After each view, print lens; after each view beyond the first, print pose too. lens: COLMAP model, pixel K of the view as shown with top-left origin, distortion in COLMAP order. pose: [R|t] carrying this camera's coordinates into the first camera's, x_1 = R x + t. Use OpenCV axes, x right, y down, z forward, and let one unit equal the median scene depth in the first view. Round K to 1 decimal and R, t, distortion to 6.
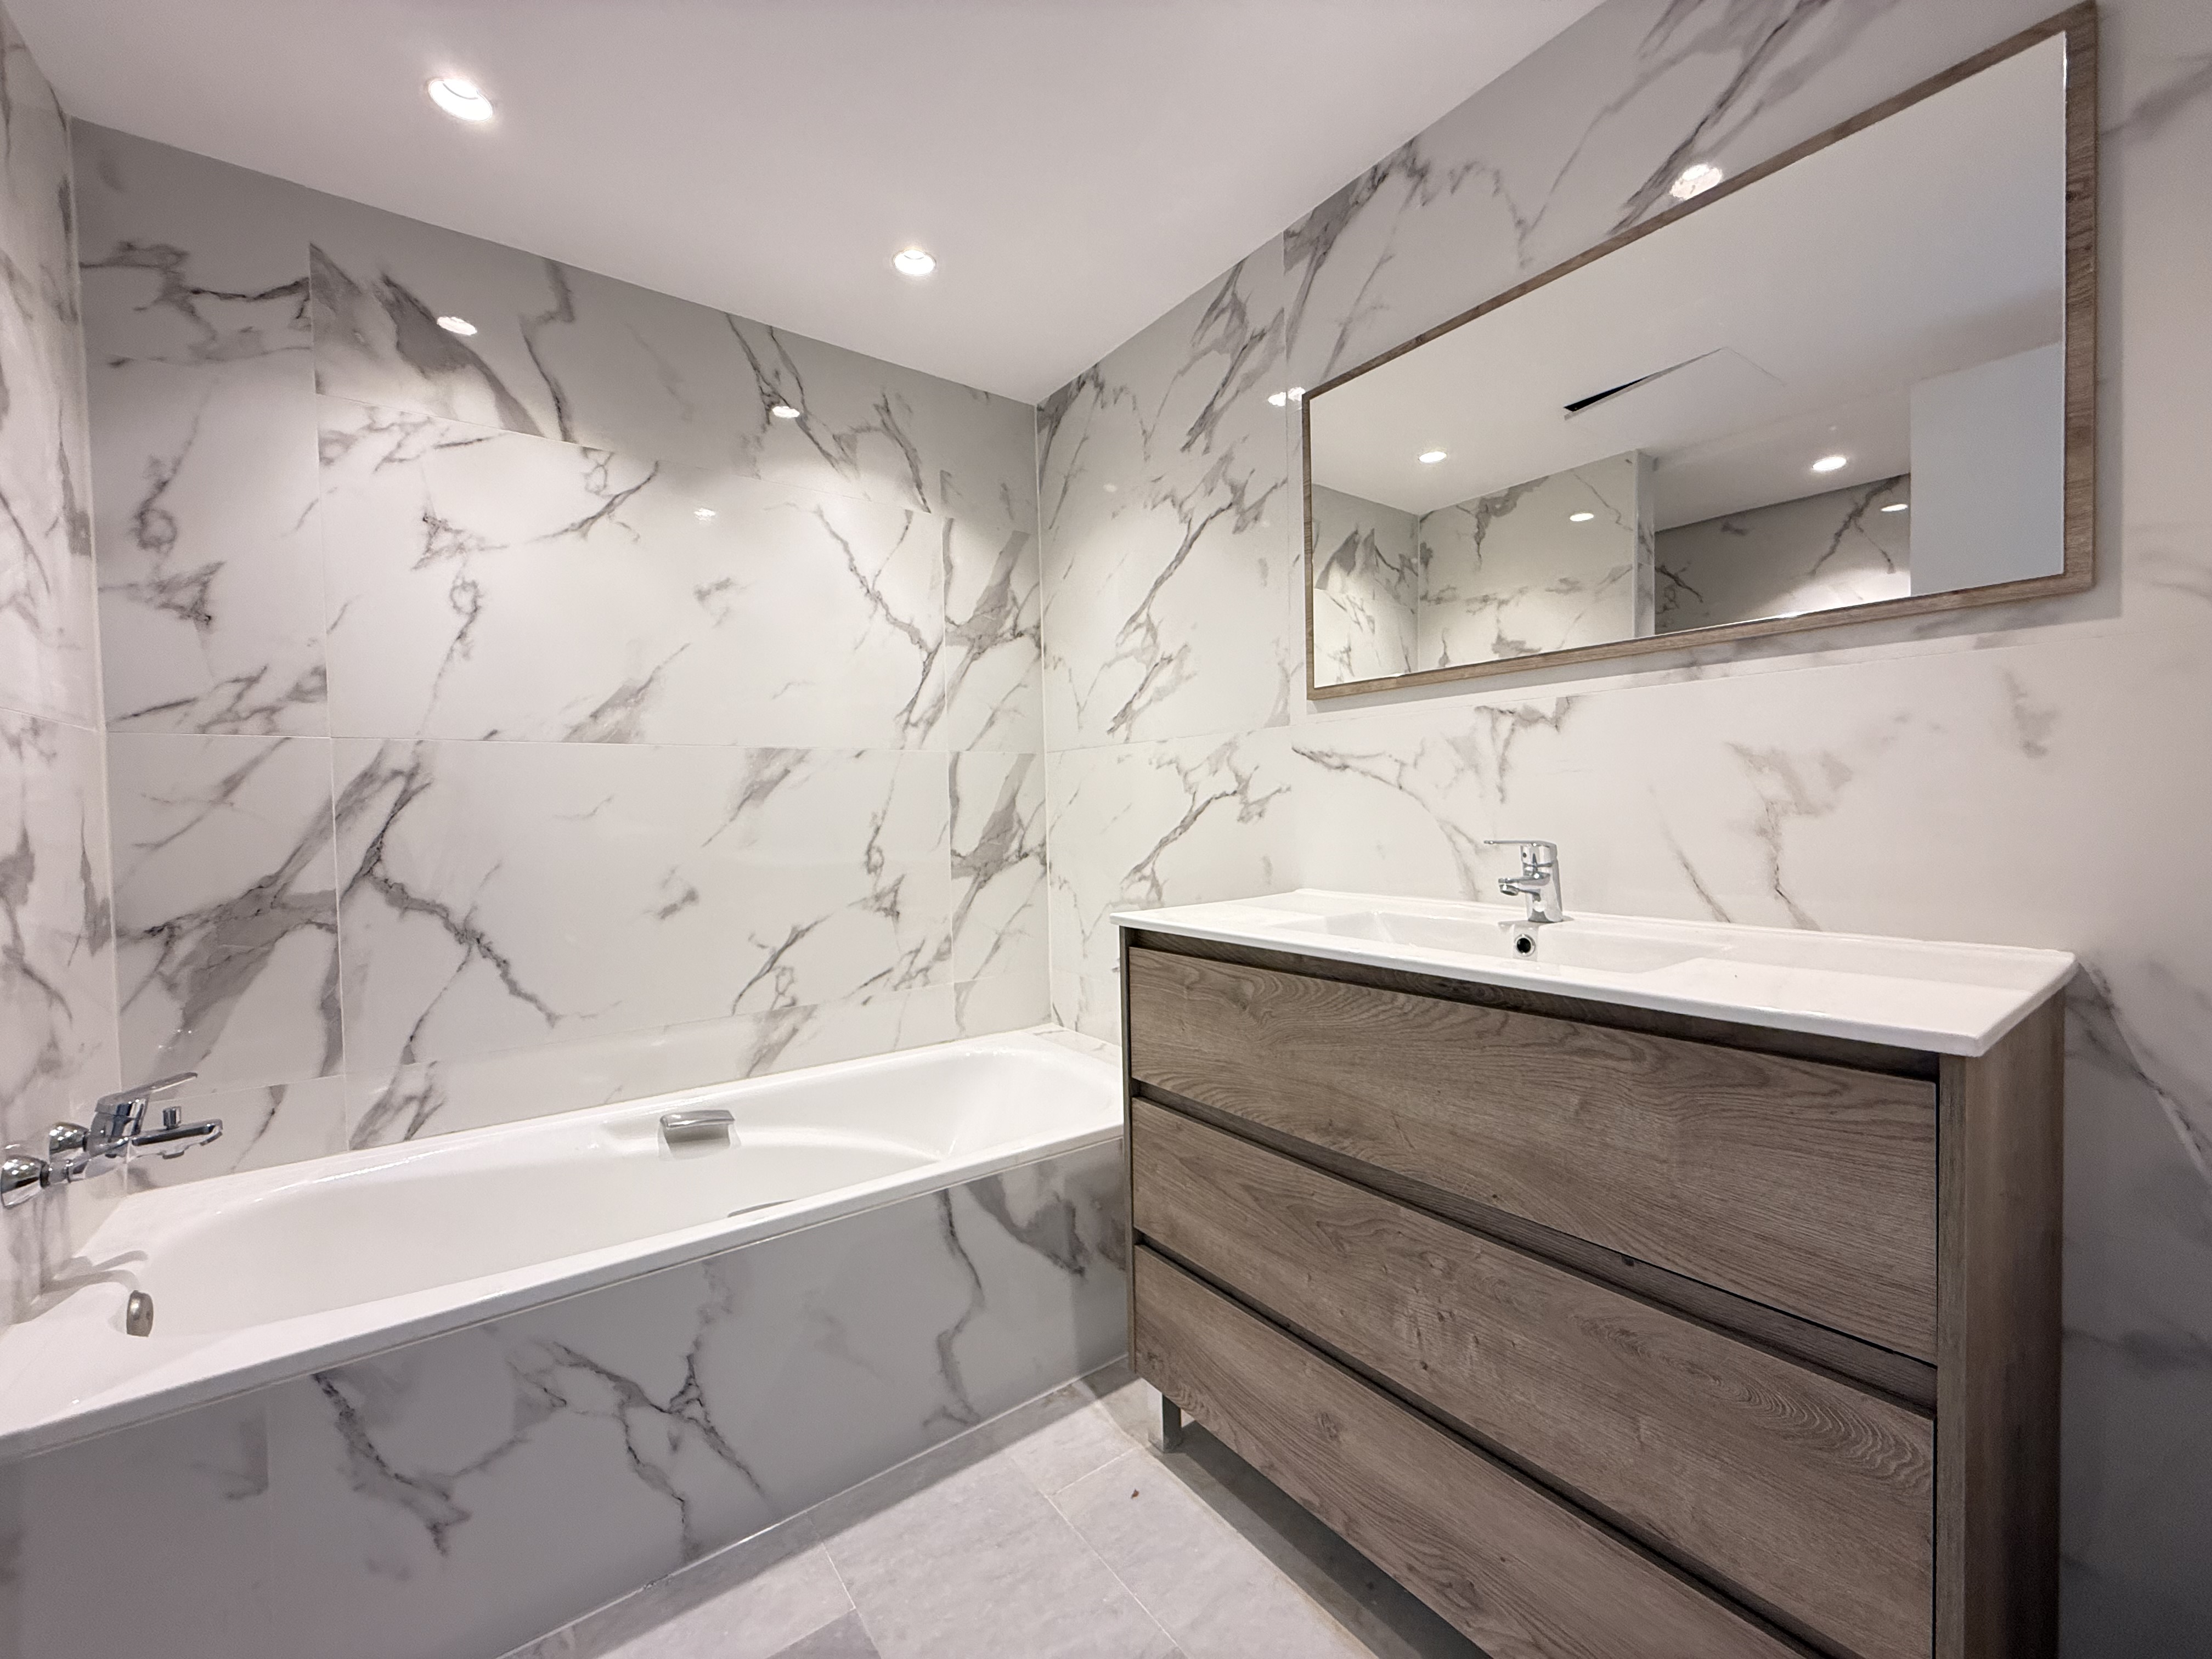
lens RADIAL K [[885.1, 0, 1104.0], [0, 885.1, 827.5], [0, 0, 1]] dist [-0.000858, 0.000382]
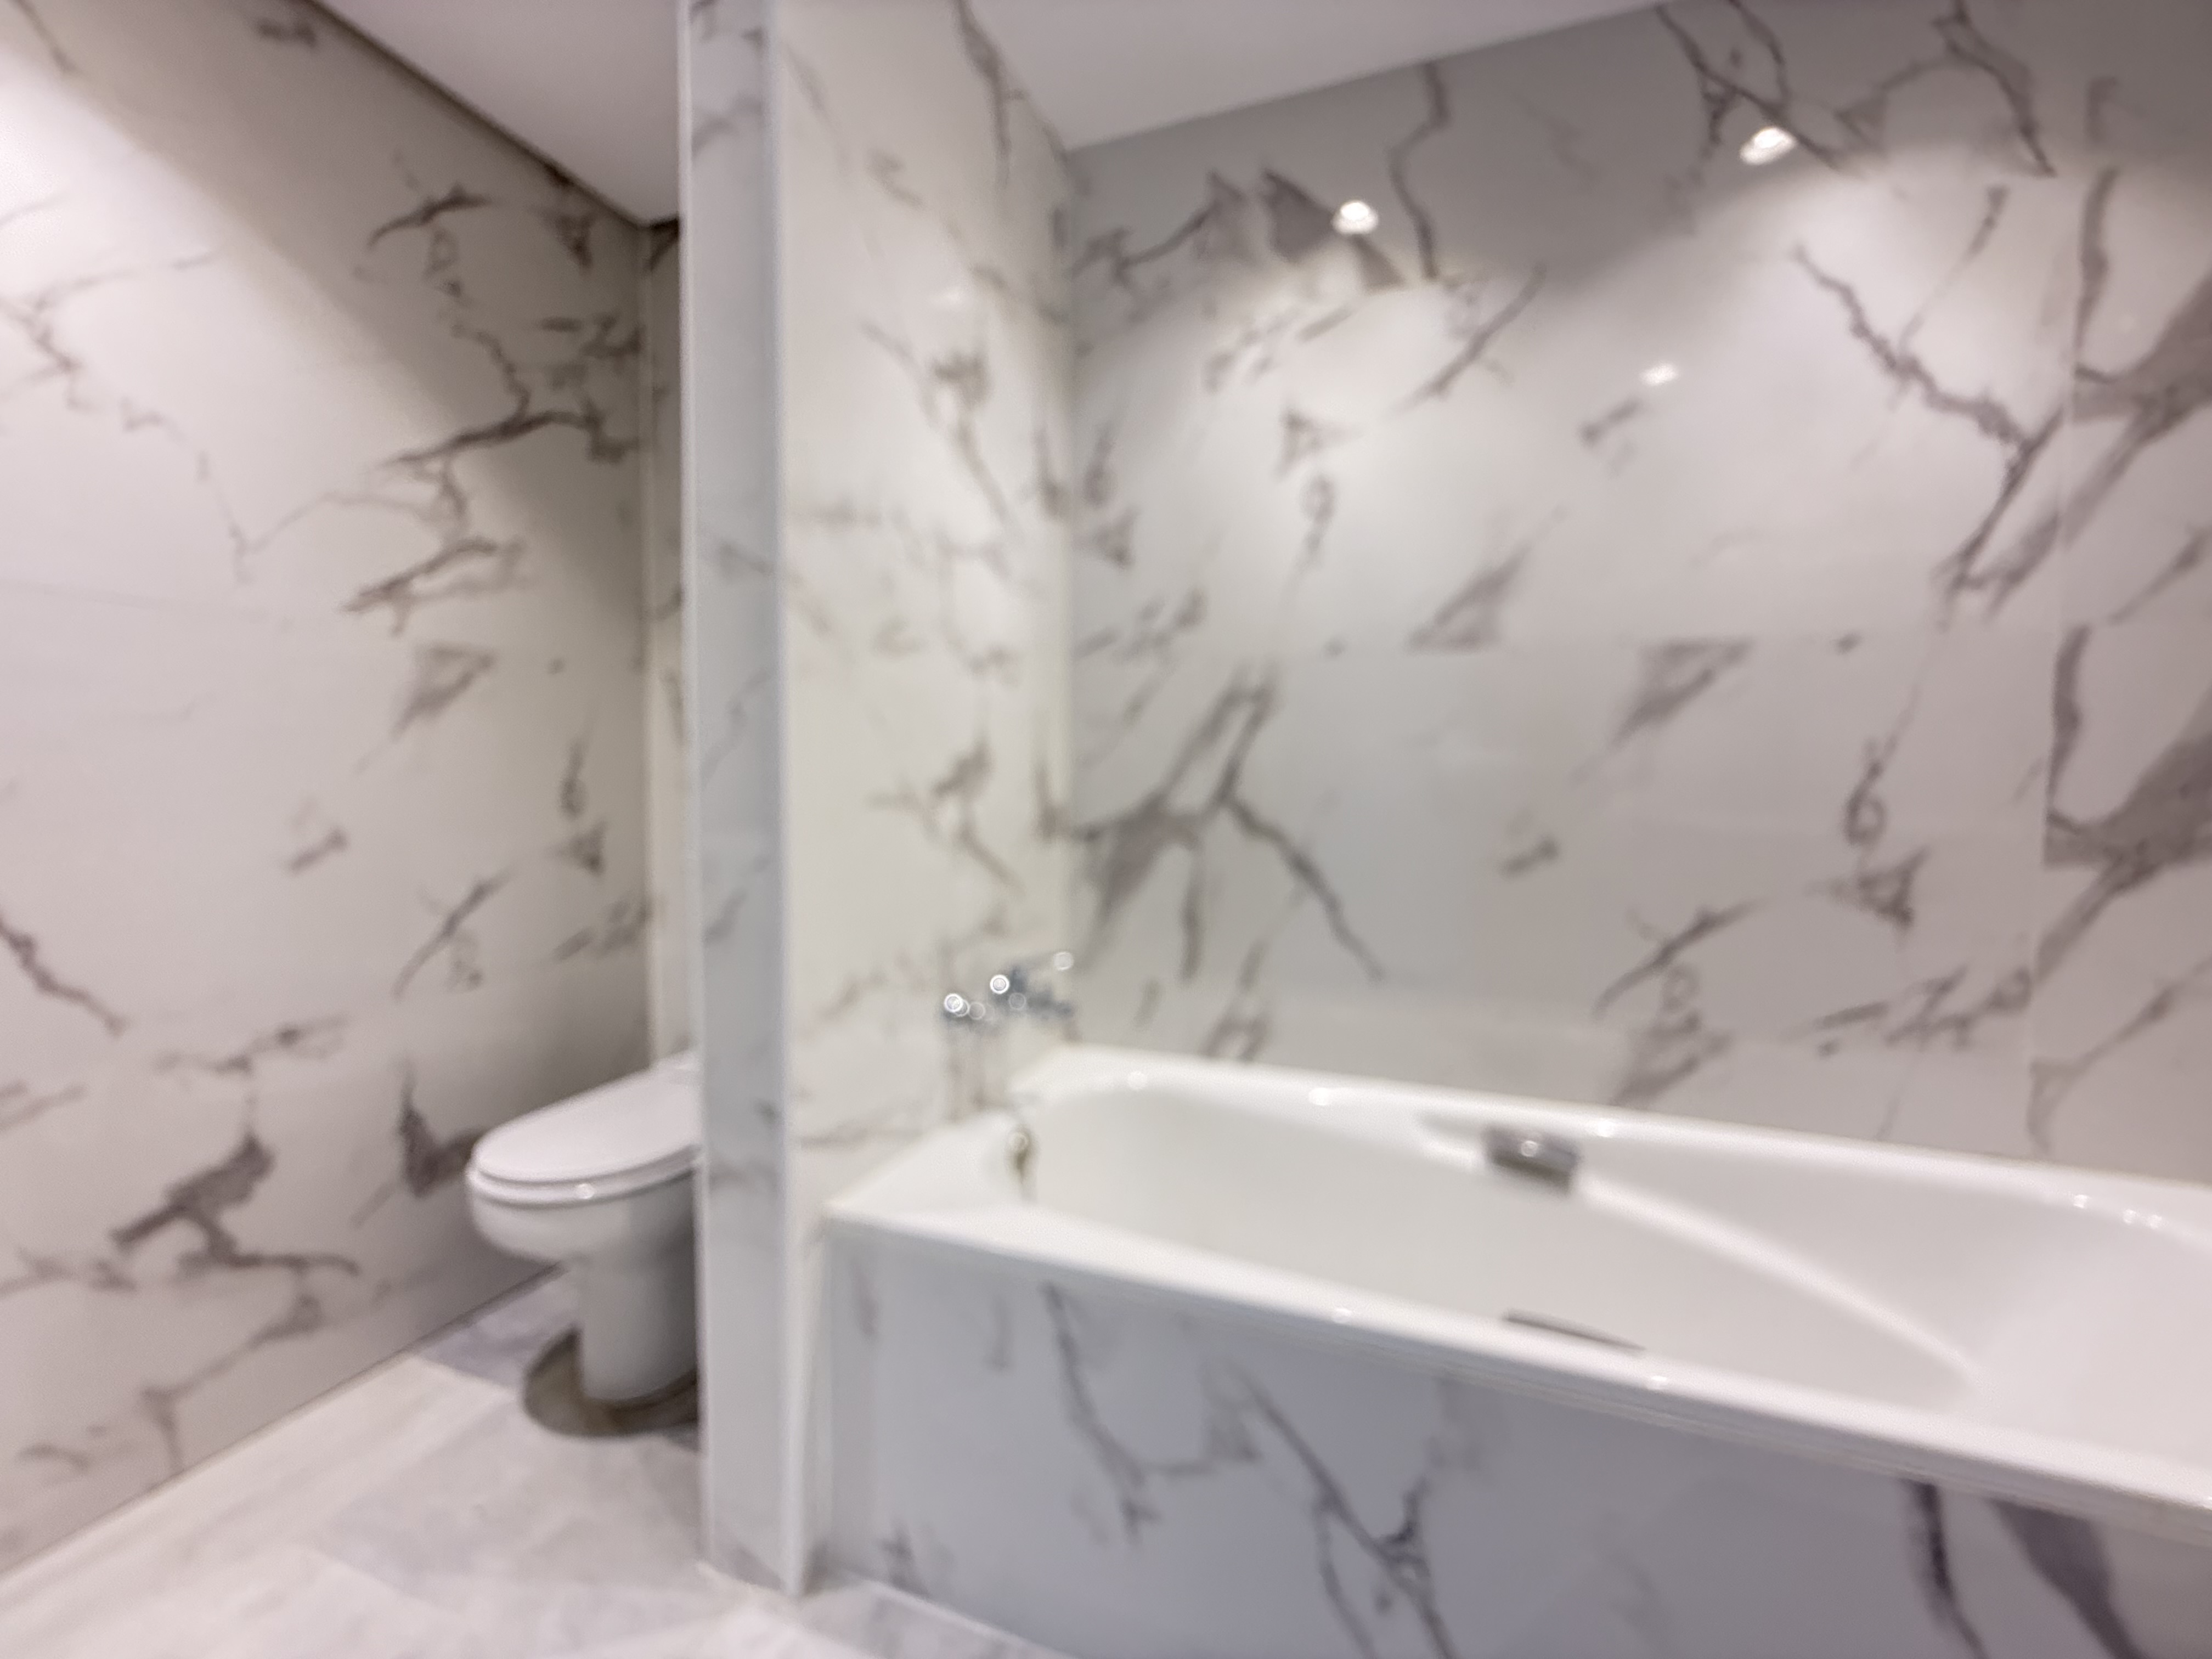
lens RADIAL K [[906.4, 0, 1125.5], [0, 906.4, 830.8], [0, 0, 1]] dist [-0.001283, 0.000290]
pose [[0.547072, 0.069620, -0.834185, -0.026562], [-0.038604, 0.997573, 0.057939, 0.034176], [0.836195, 0.000506, 0.548433, 0.305541]]
